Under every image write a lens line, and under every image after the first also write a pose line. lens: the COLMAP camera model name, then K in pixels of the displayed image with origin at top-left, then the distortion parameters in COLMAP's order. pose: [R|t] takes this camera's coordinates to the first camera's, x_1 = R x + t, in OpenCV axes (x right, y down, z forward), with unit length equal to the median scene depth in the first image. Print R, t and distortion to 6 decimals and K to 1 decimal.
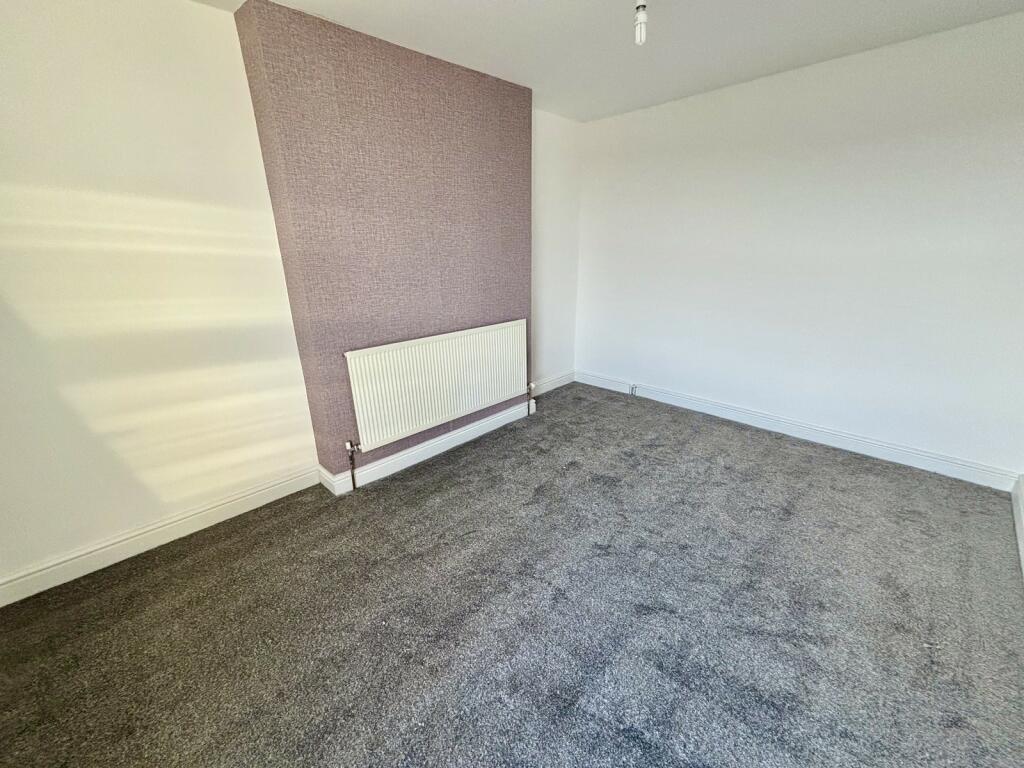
lens RADIAL K [[409.8, 0, 511.4], [0, 409.8, 383.8], [0, 0, 1]] dist [-0.001260, -0.000261]
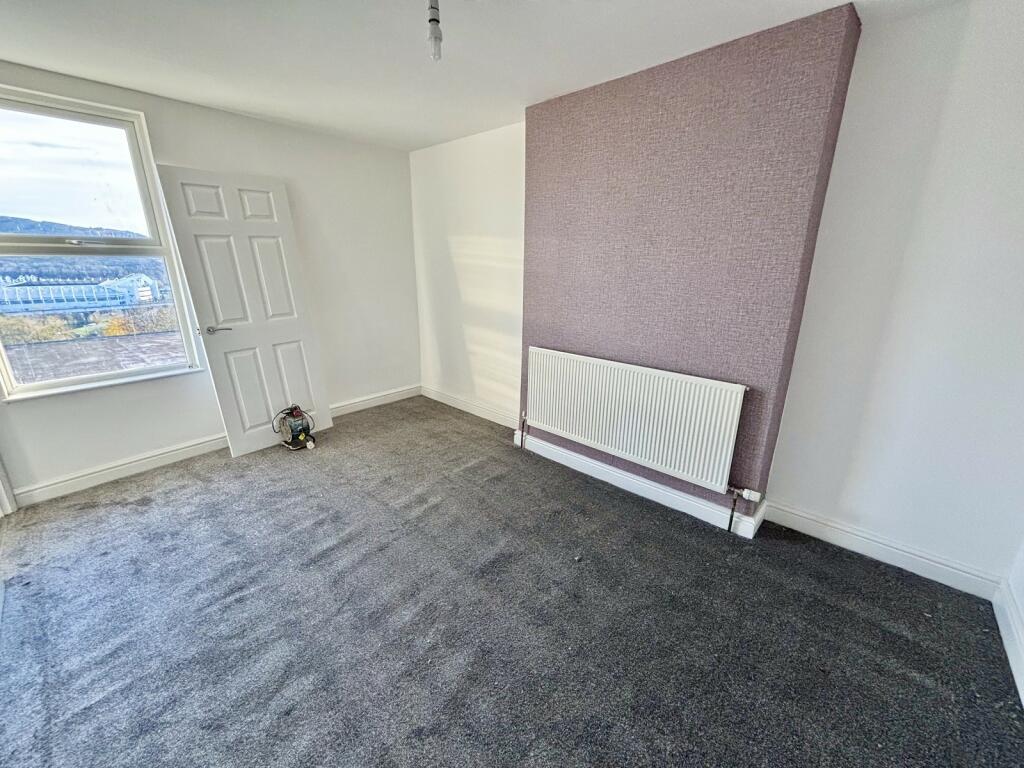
lens RADIAL K [[409.8, 0, 511.4], [0, 409.8, 383.8], [0, 0, 1]] dist [-0.001260, -0.000261]
pose [[0.042010, 0.303819, -0.951803, 0.822358], [-0.330267, 0.903315, 0.273764, -0.284042], [0.942952, 0.302848, 0.138289, 0.735744]]
